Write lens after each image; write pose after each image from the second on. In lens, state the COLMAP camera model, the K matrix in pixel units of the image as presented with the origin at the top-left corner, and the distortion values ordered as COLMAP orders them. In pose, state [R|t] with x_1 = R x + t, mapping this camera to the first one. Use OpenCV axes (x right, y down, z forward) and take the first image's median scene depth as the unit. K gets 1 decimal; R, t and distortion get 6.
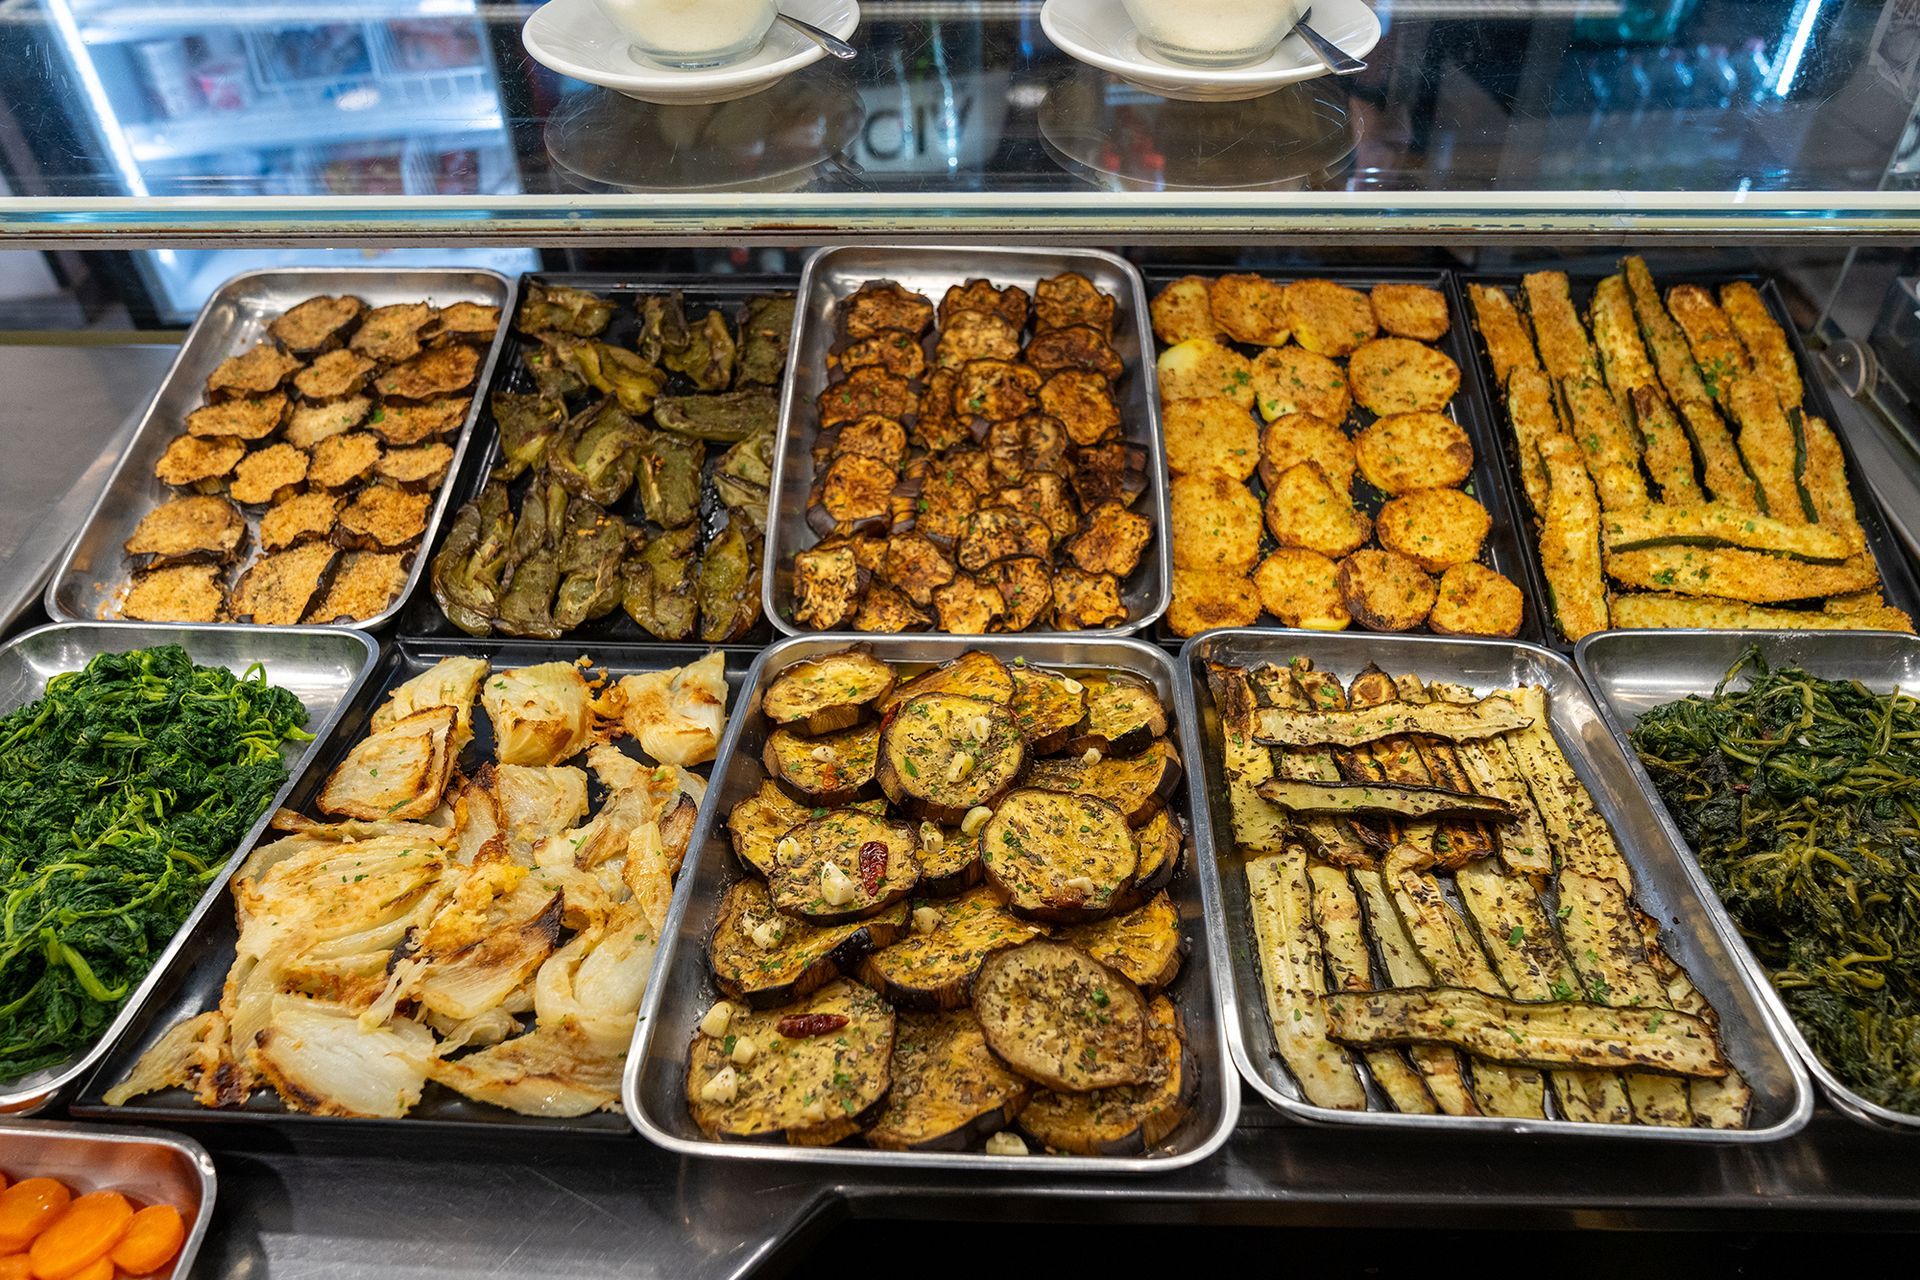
lens RADIAL K [[1382.9, 0, 967.3], [0, 1382.9, 634.3], [0, 0, 1]] dist [-0.025843, 0.018381]
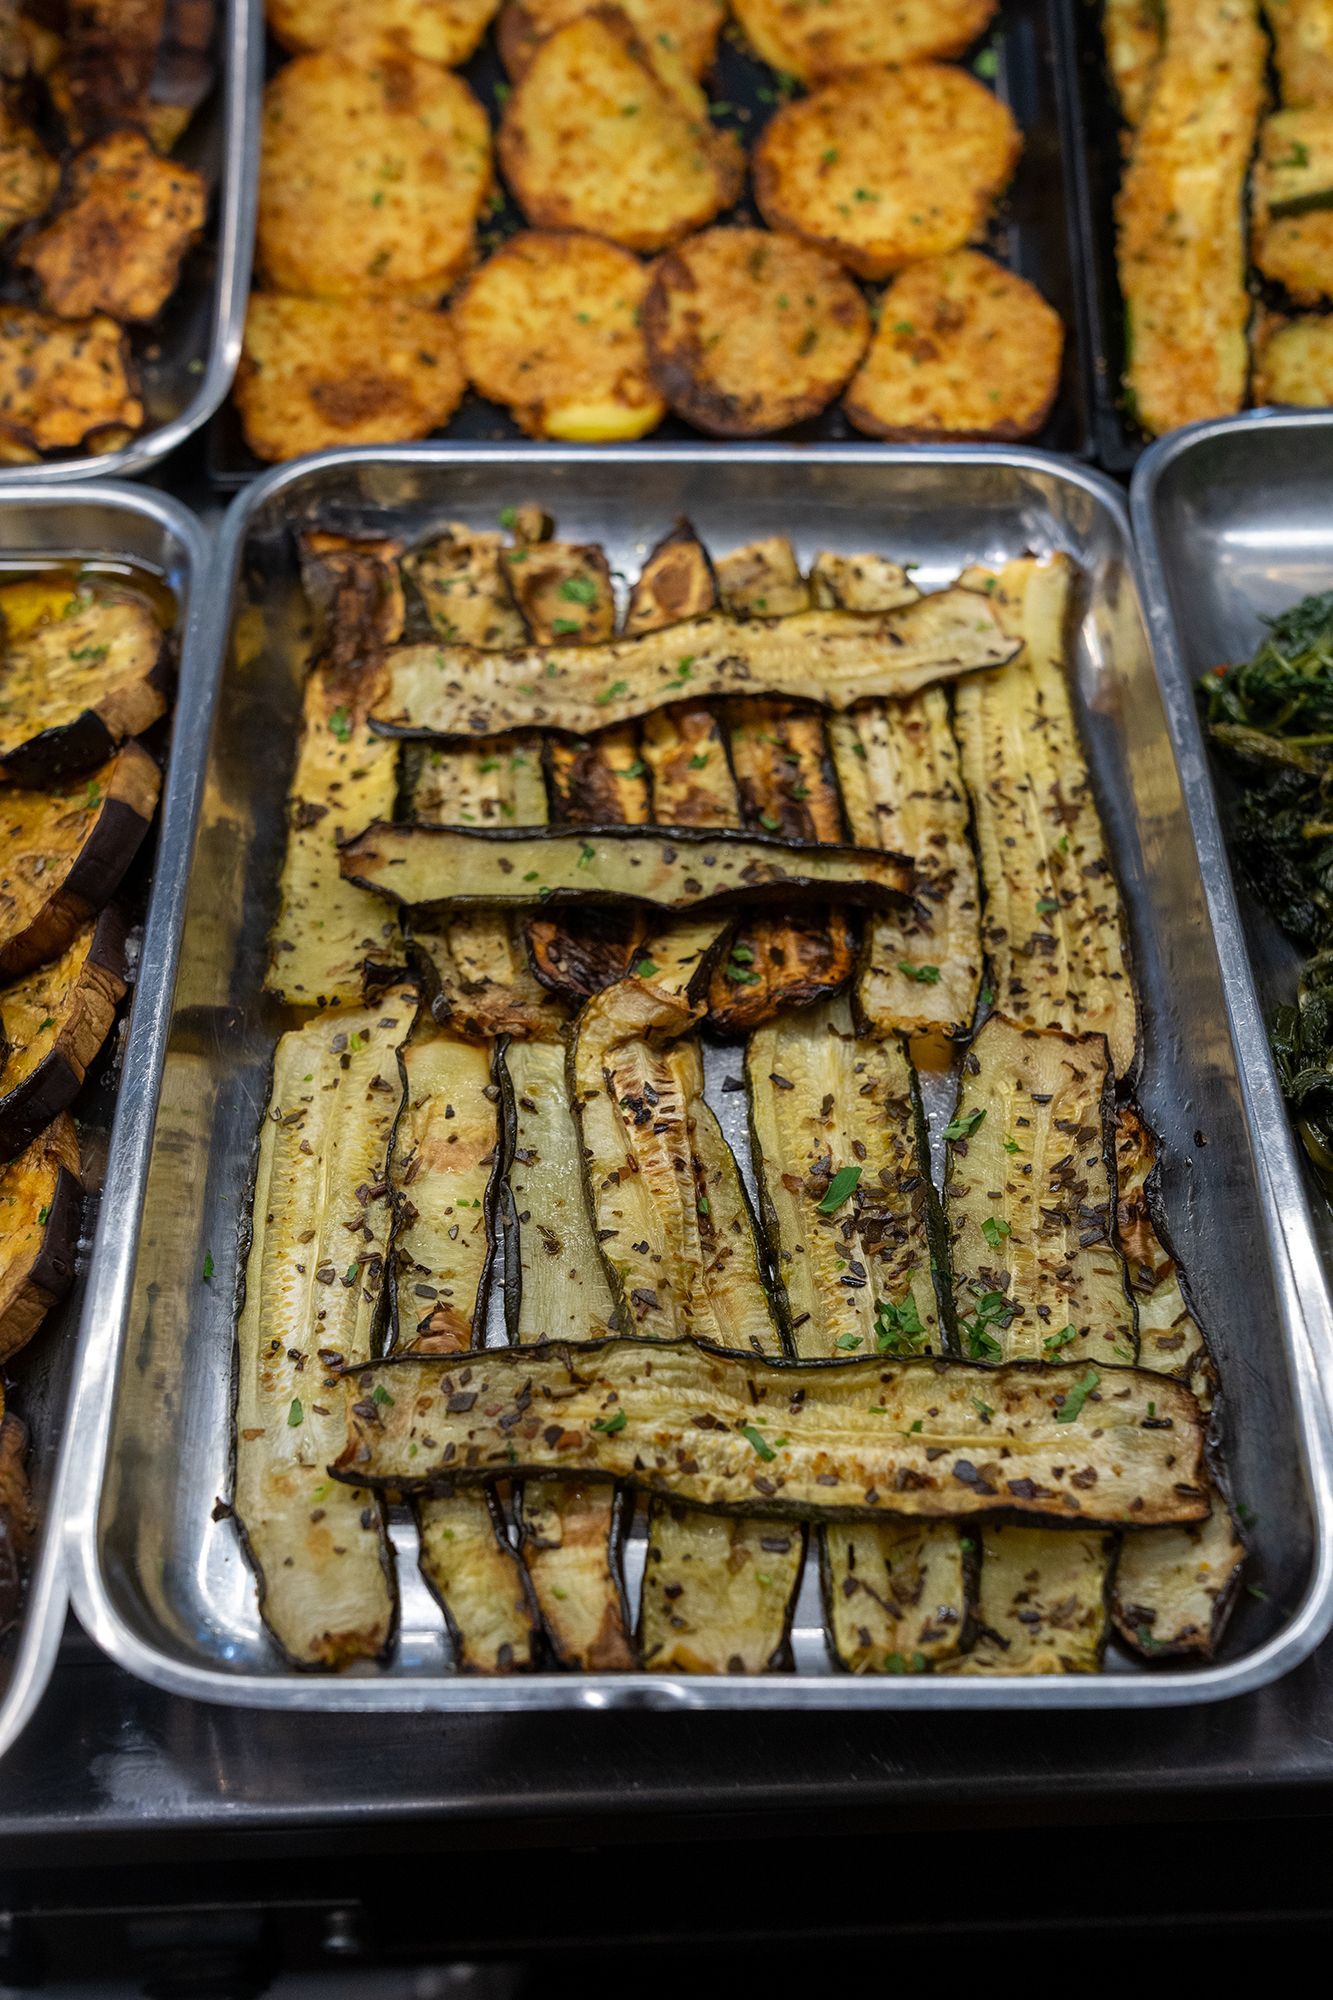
lens RADIAL K [[2611.2, 0, 669.6], [0, 2611.2, 1006.1], [0, 0, 1]] dist [0.014480, 0.000000]
pose [[0.998299, -0.049358, 0.031015, 0.292136], [0.038763, 0.959450, 0.279201, -0.070763], [-0.043539, -0.277524, 0.959732, 0.186418]]
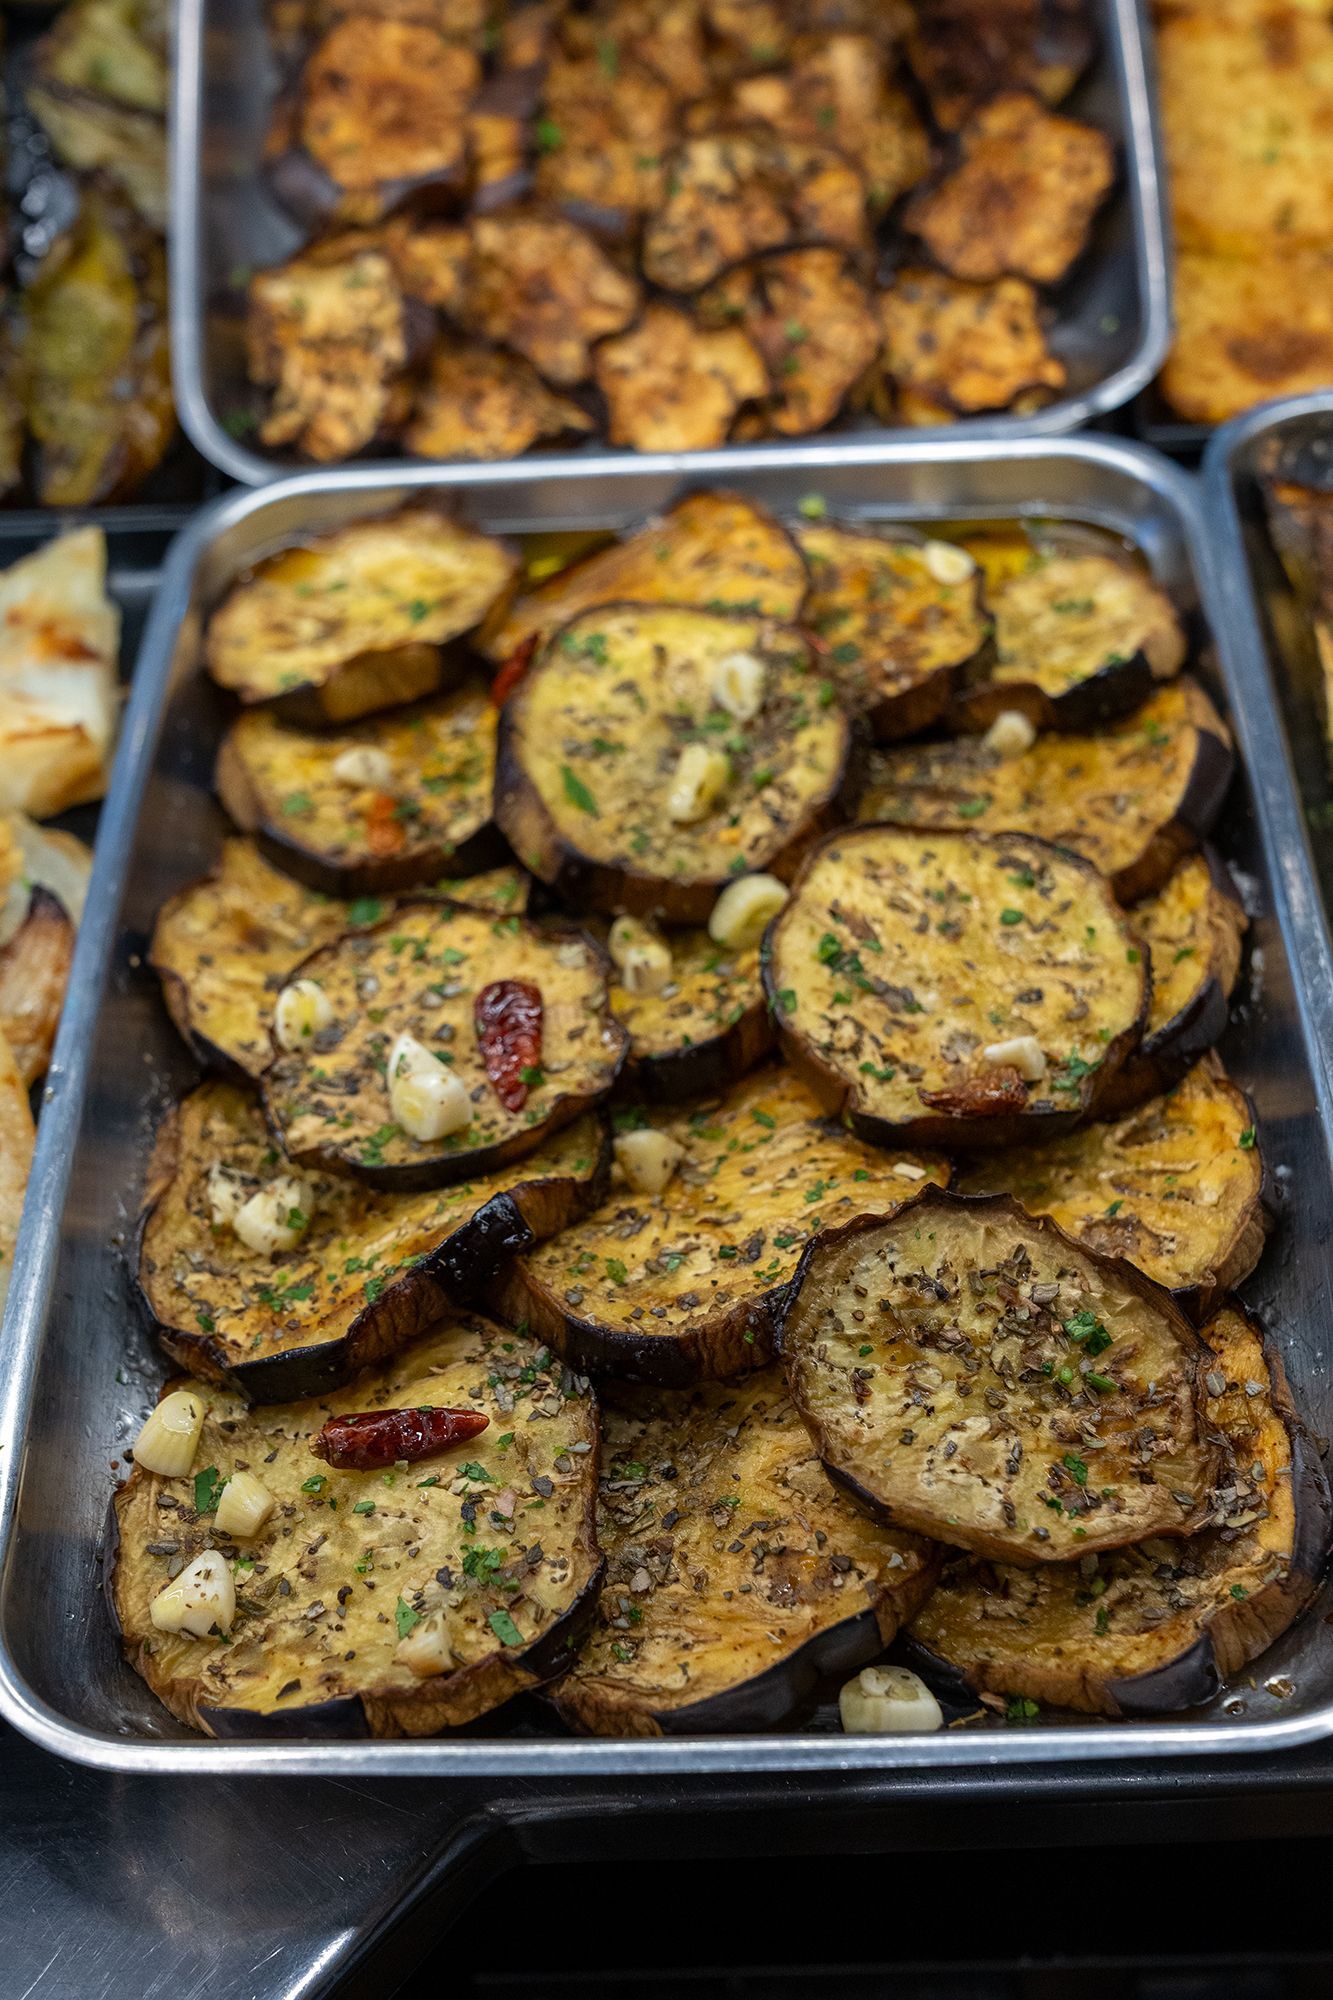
lens RADIAL K [[2910.4, 0, 583.6], [0, 2910.4, 999.2], [0, 0, 1]] dist [0.016896, 0.000000]
pose [[0.998113, -0.059106, -0.016630, -0.028433], [0.061205, 0.979343, 0.192720, -0.010342], [0.004896, -0.193374, 0.981113, 0.133281]]
